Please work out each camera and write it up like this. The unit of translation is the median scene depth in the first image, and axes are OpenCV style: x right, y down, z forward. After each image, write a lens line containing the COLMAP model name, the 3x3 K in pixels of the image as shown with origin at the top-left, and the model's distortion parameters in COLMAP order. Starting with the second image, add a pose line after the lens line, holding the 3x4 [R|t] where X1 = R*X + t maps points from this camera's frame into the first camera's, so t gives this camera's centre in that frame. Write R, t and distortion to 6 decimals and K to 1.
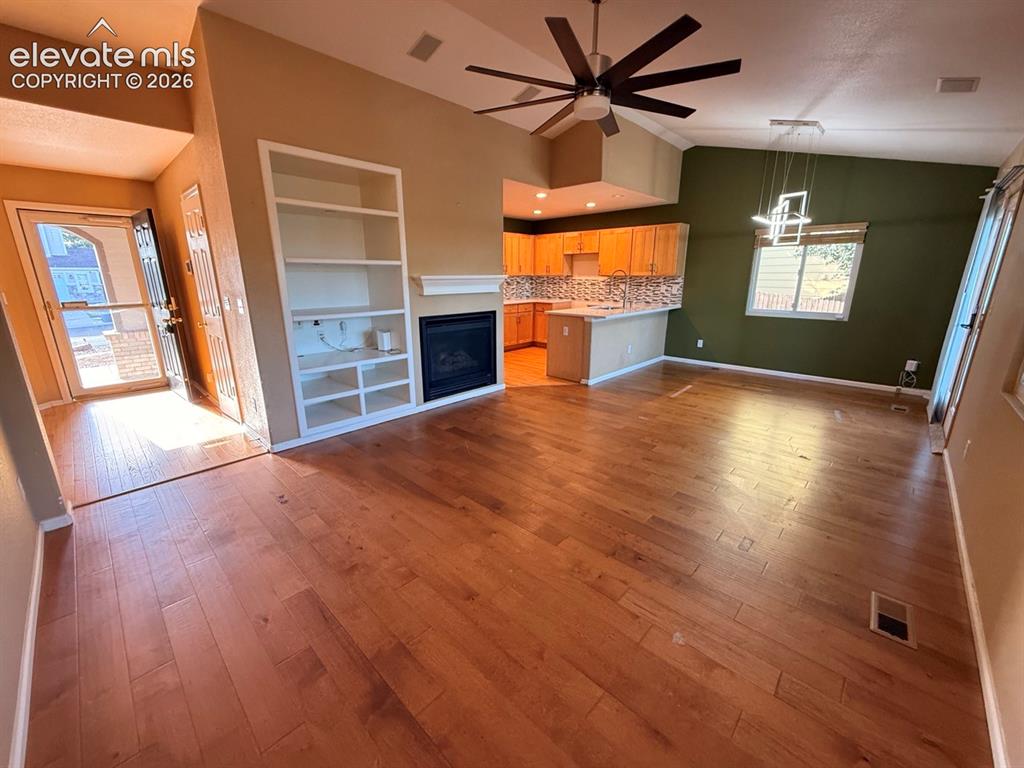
lens RADIAL K [[409.1, 0, 507.9], [0, 409.1, 383.3], [0, 0, 1]] dist [0.000617, 0.000304]
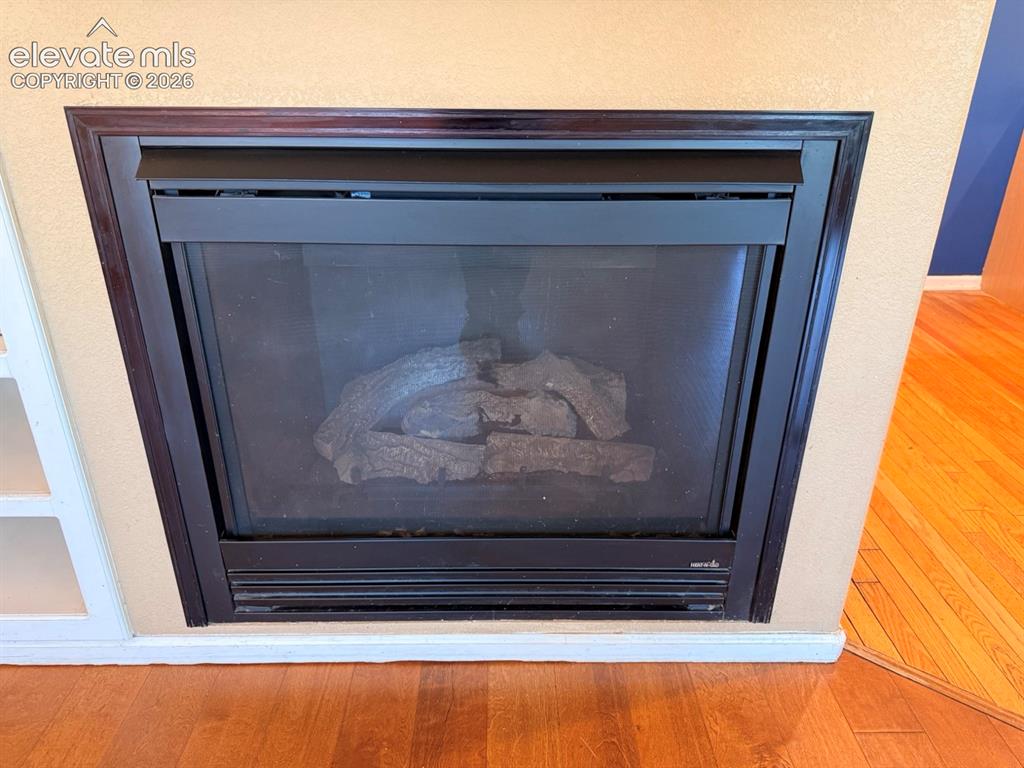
lens RADIAL K [[708.4, 0, 519.3], [0, 708.4, 384.4], [0, 0, 1]] dist [-0.008304, -0.003210]
pose [[0.703245, 0.304777, -0.642306, 0.051006], [-0.192911, 0.951359, 0.240211, -0.131693], [0.684275, -0.045020, 0.727833, 0.772607]]
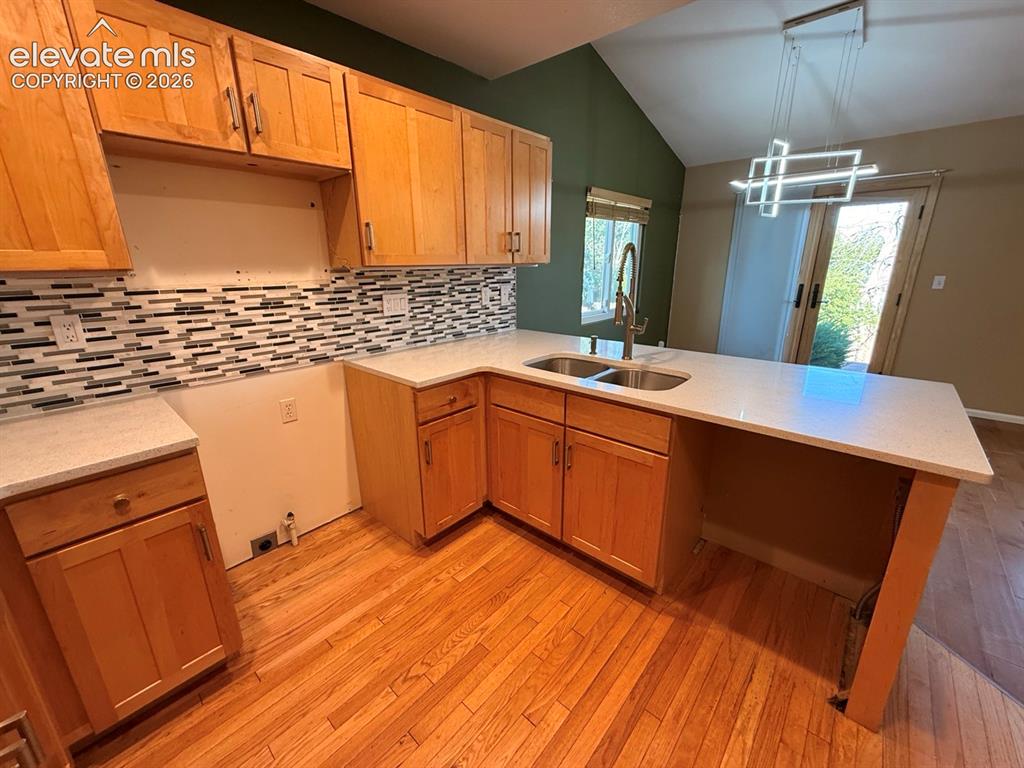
lens RADIAL K [[409.1, 0, 508.1], [0, 409.1, 383.8], [0, 0, 1]] dist [0.000617, 0.000304]
pose [[-0.028367, -0.282736, 0.958778, -0.063501], [0.268242, 0.921831, 0.279777, -0.352159], [-0.962934, 0.265121, 0.049692, 1.331860]]
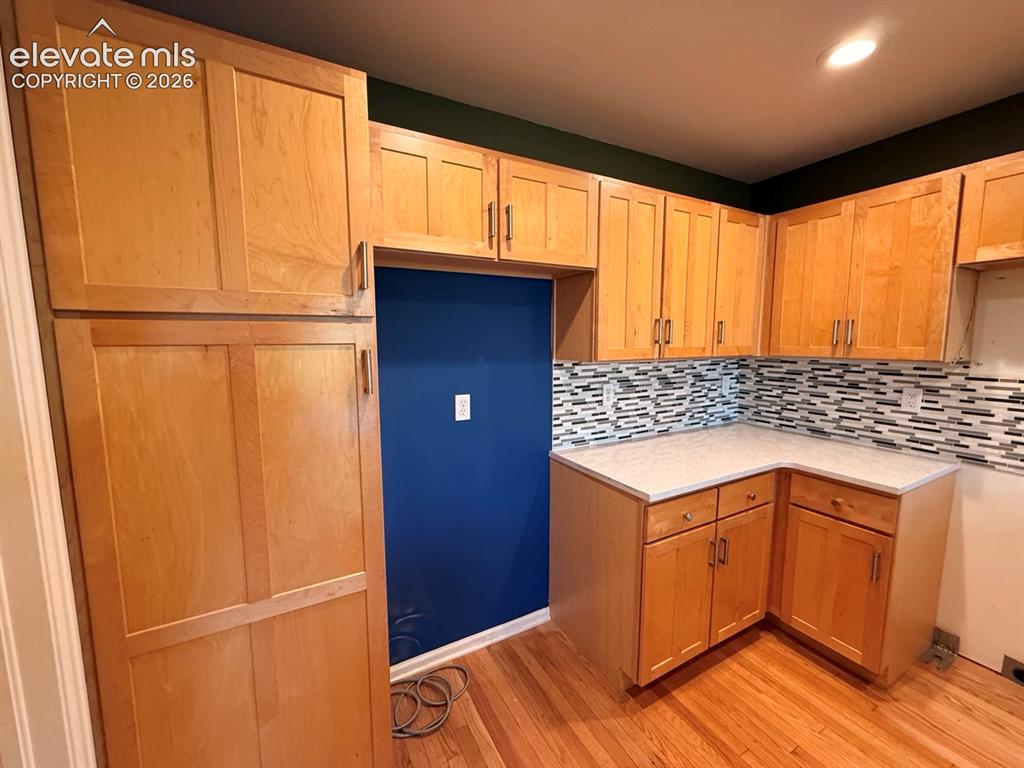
lens RADIAL K [[409.1, 0, 507.9], [0, 409.1, 383.7], [0, 0, 1]] dist [0.000617, 0.000304]
pose [[0.951856, 0.030384, -0.305036, -0.027943], [-0.075777, 0.987516, -0.138097, -0.317873], [0.297032, 0.154563, 0.942275, 1.132759]]
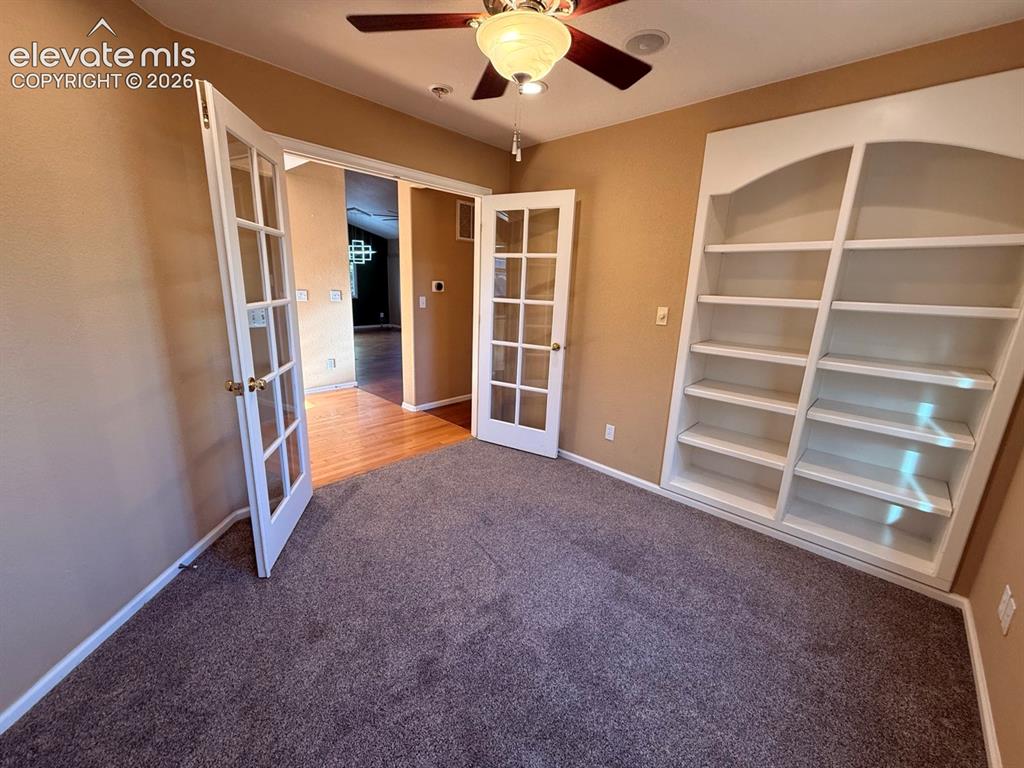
lens RADIAL K [[409.1, 0, 508.4], [0, 409.1, 383.4], [0, 0, 1]] dist [0.000617, 0.000304]
pose [[0.000638, -0.237200, 0.971461, -1.436365], [0.220073, 0.947677, 0.231248, -0.055167], [-0.975483, 0.213644, 0.052806, 0.220350]]
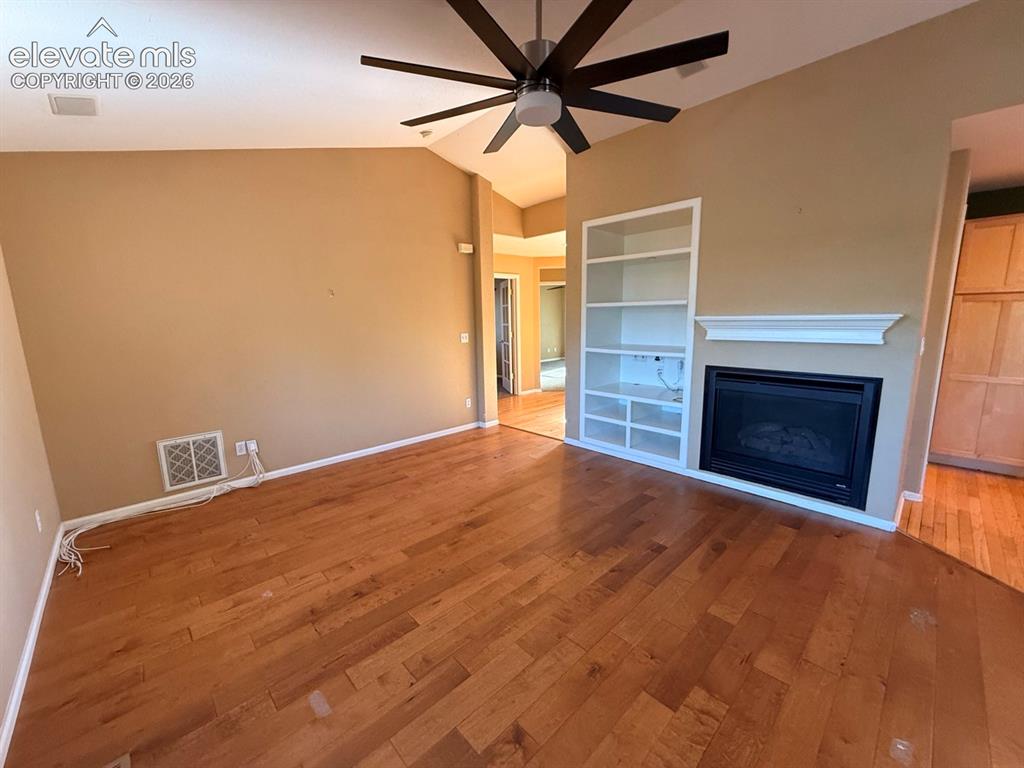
lens RADIAL K [[409.1, 0, 509.9], [0, 409.1, 383.9], [0, 0, 1]] dist [0.000617, 0.000304]
pose [[-0.046984, 0.166425, -0.984934, 0.513548], [-0.240724, 0.955076, 0.172863, -0.143874], [0.969456, 0.245219, -0.004811, 0.523630]]
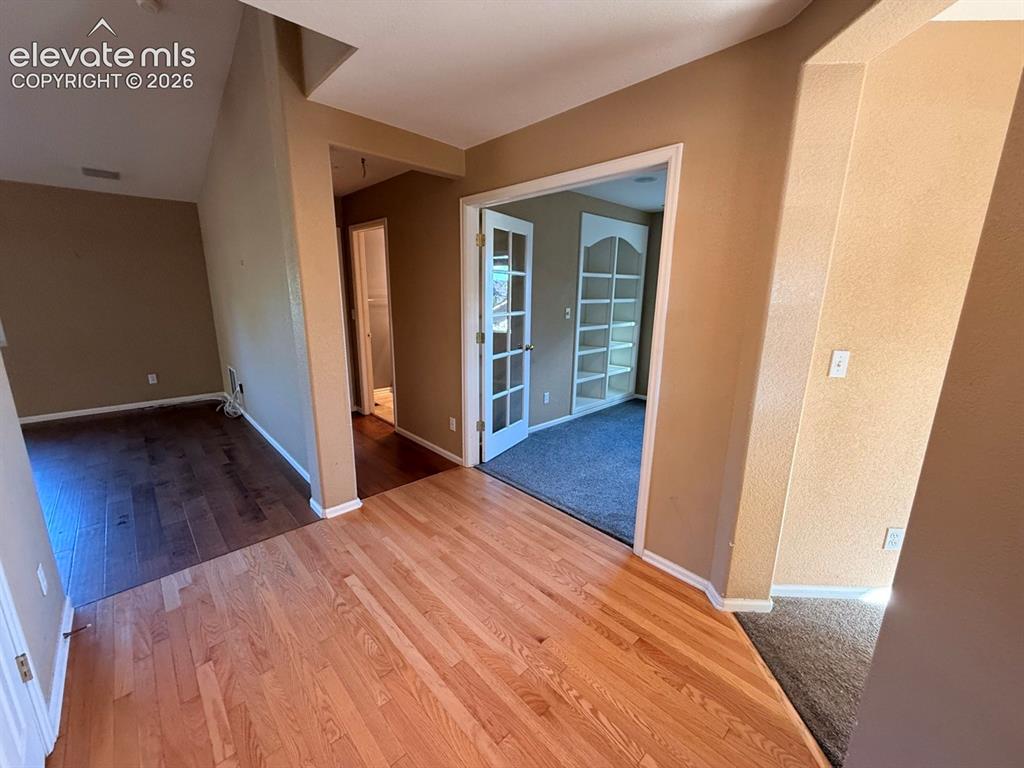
lens RADIAL K [[409.1, 0, 513.0], [0, 409.1, 384.6], [0, 0, 1]] dist [0.000617, 0.000304]
pose [[-0.998770, -0.026518, 0.041894, -0.814370], [-0.003549, 0.881021, 0.473063, -0.252573], [-0.049454, 0.472332, -0.880032, 0.890725]]
